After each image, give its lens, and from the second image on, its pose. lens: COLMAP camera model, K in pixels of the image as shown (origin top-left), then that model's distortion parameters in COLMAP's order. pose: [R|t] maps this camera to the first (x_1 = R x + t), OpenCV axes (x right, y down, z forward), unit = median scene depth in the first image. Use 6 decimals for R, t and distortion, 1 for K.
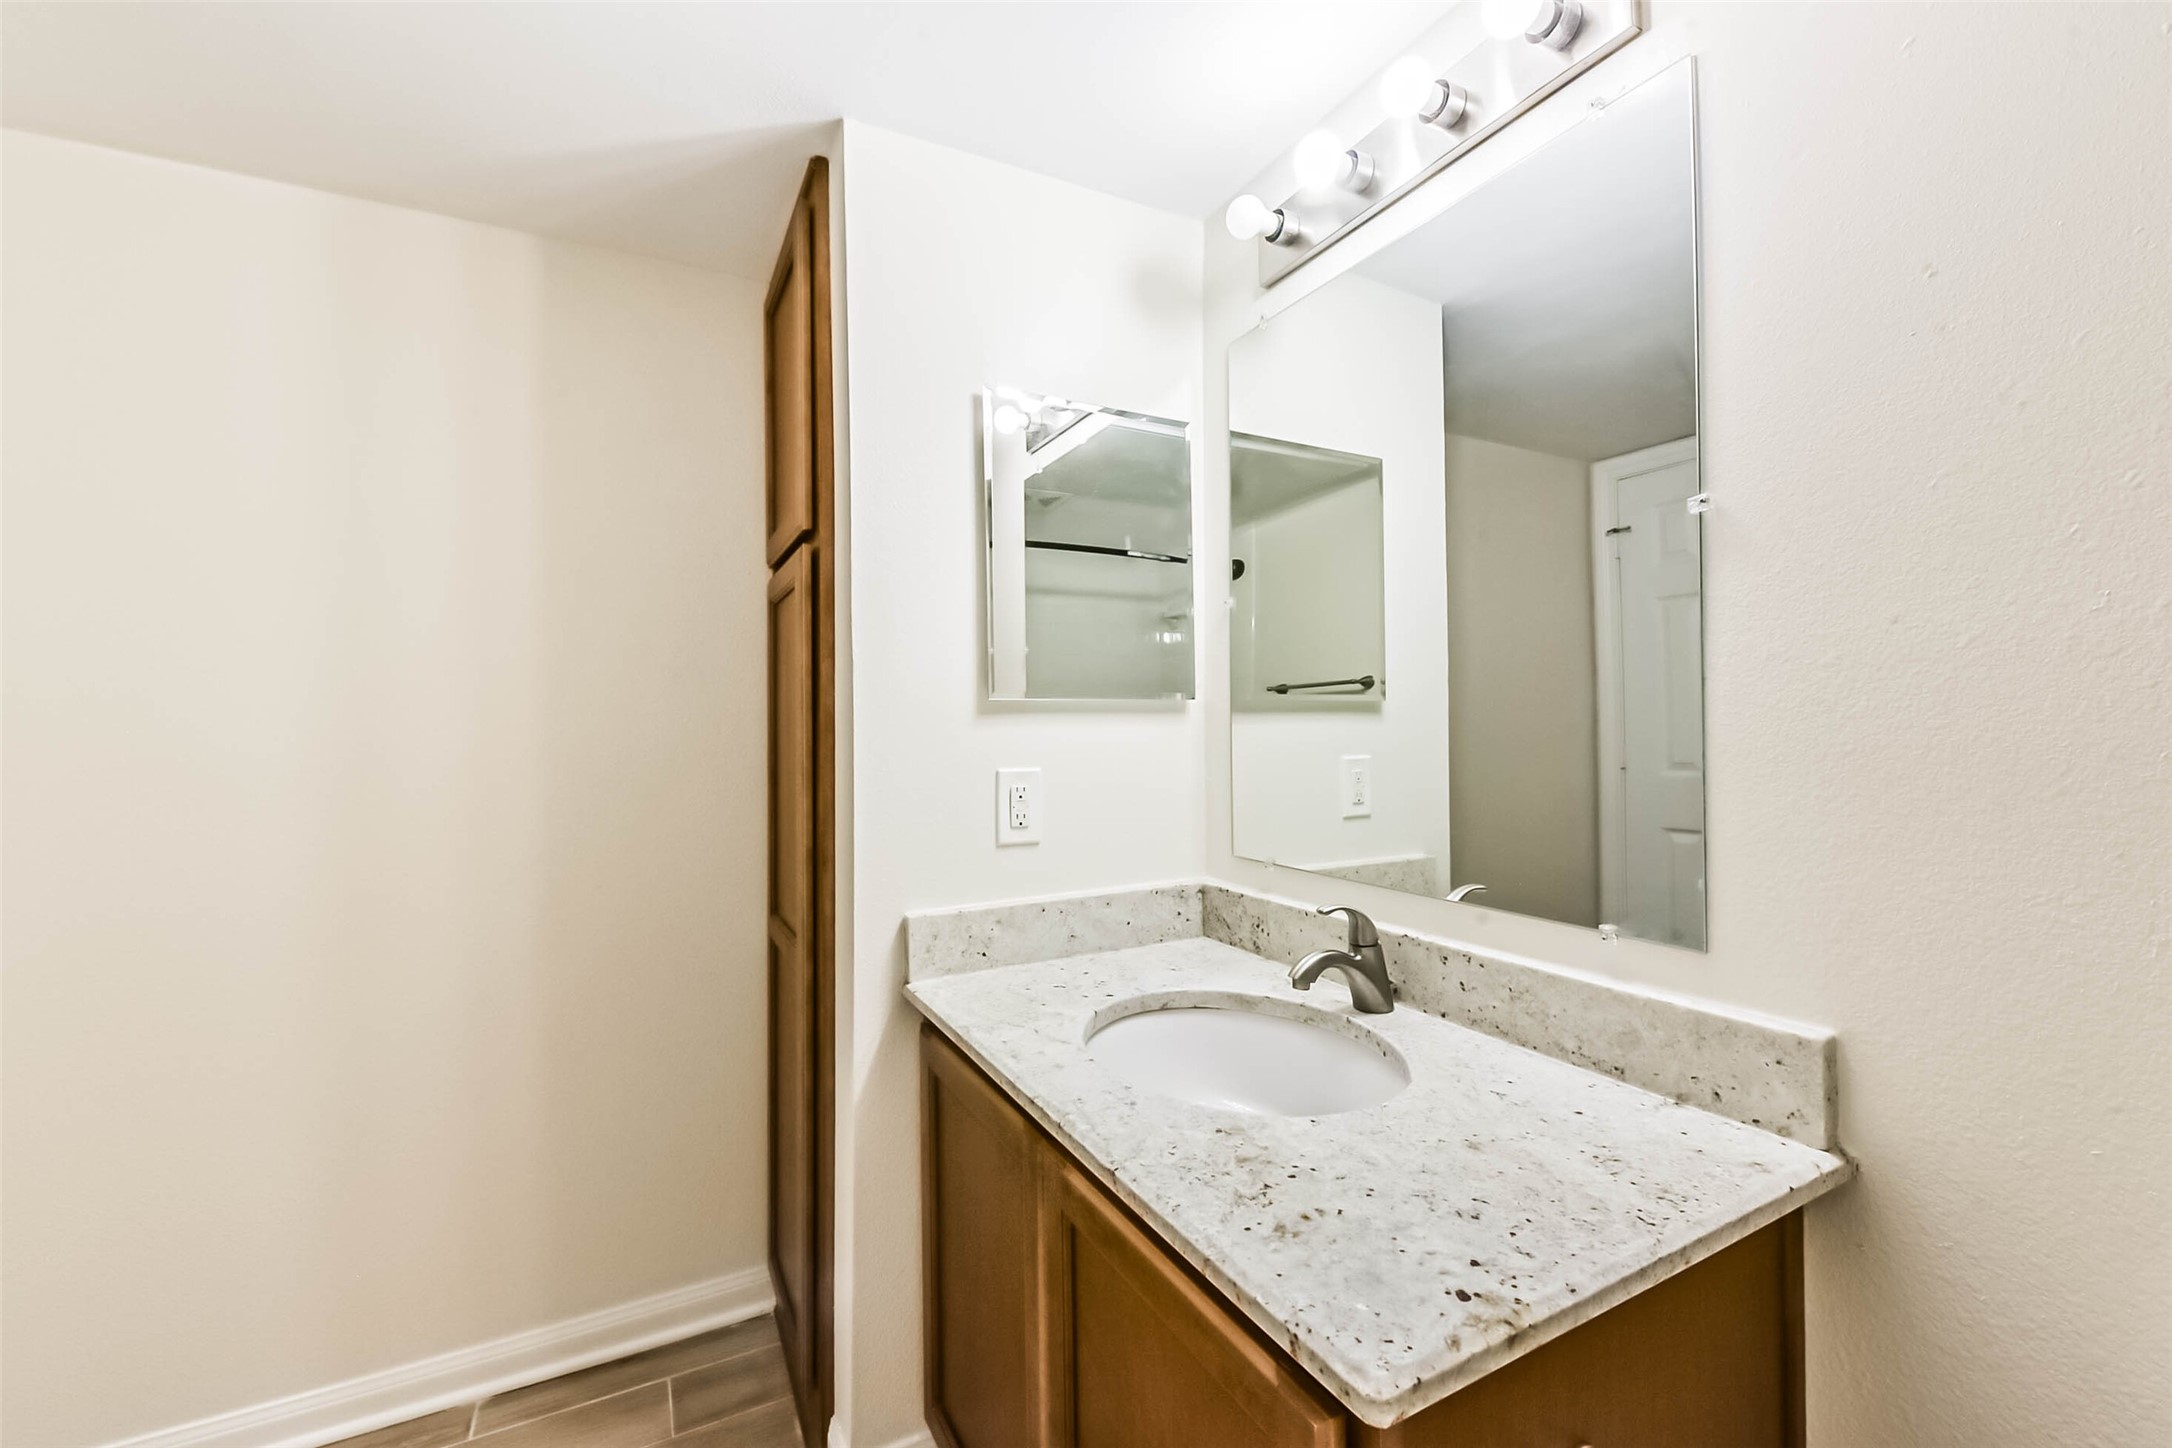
lens RADIAL K [[866.9, 0, 1082.5], [0, 866.9, 719.5], [0, 0, 1]] dist [0.027968, -0.015823]
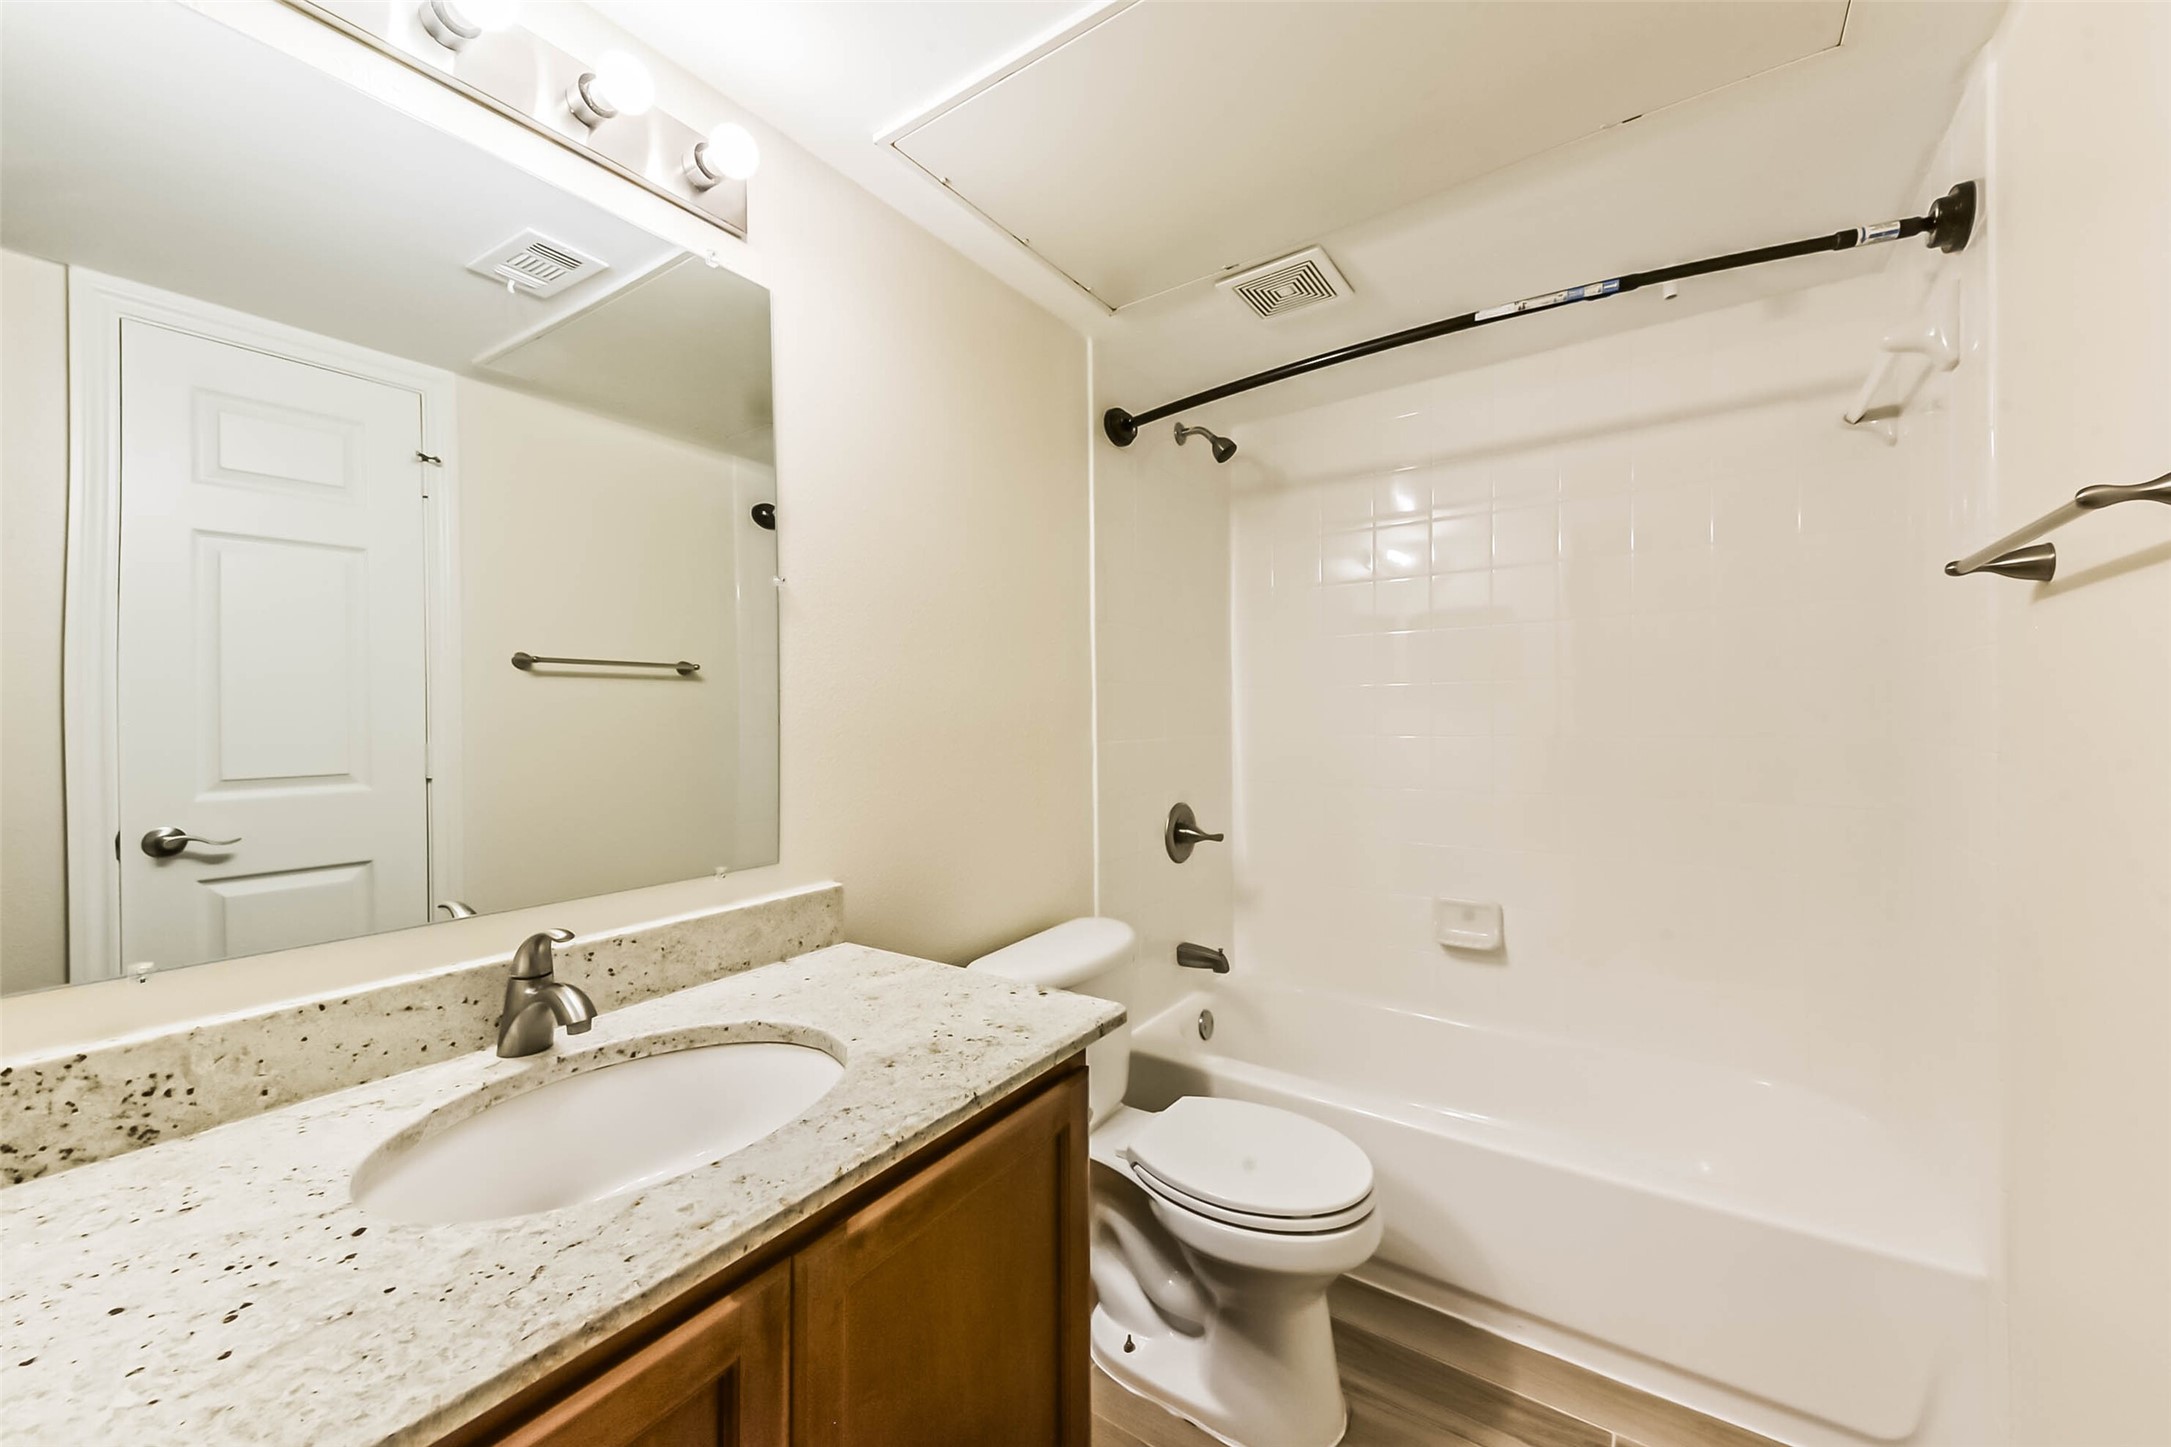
lens RADIAL K [[866.5, 0, 1082.0], [0, 866.5, 719.0], [0, 0, 1]] dist [0.027968, -0.015823]
pose [[-0.485339, 0.017721, 0.874146, -0.867506], [0.008440, 0.999843, -0.015583, 0.033155], [-0.874285, -0.000185, -0.485412, 1.192272]]
